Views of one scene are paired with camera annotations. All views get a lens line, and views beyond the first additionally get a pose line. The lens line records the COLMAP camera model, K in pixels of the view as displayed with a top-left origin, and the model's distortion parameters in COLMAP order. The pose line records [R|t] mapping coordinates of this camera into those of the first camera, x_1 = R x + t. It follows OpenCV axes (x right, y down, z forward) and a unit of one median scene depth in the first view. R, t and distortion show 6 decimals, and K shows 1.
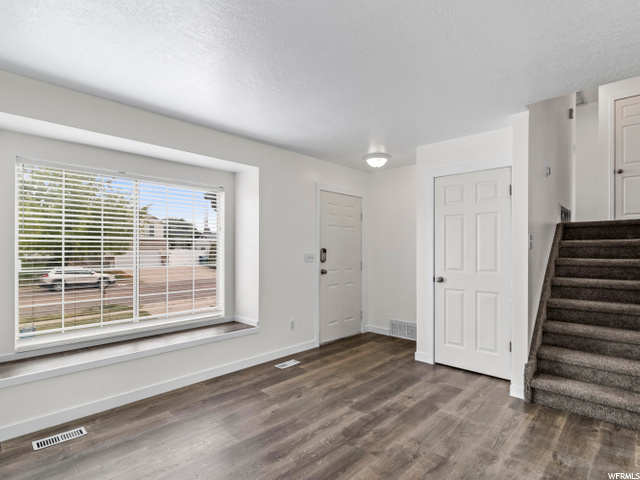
lens RADIAL K [[335.4, 0, 322.3], [0, 335.4, 245.6], [0, 0, 1]] dist [0.003679, -0.000705]
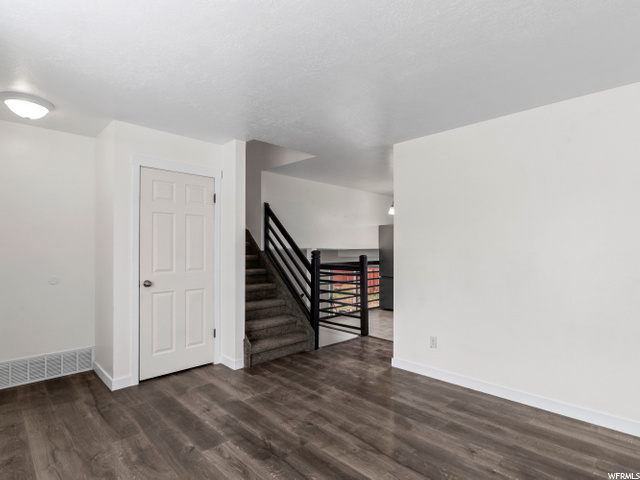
lens RADIAL K [[335.4, 0, 321.1], [0, 335.4, 240.7], [0, 0, 1]] dist [0.003679, -0.000705]
pose [[0.051277, 0.021686, 0.998449, -0.661821], [-0.012458, 0.999700, -0.021074, 0.001727], [-0.998607, -0.011358, 0.051531, 0.649730]]
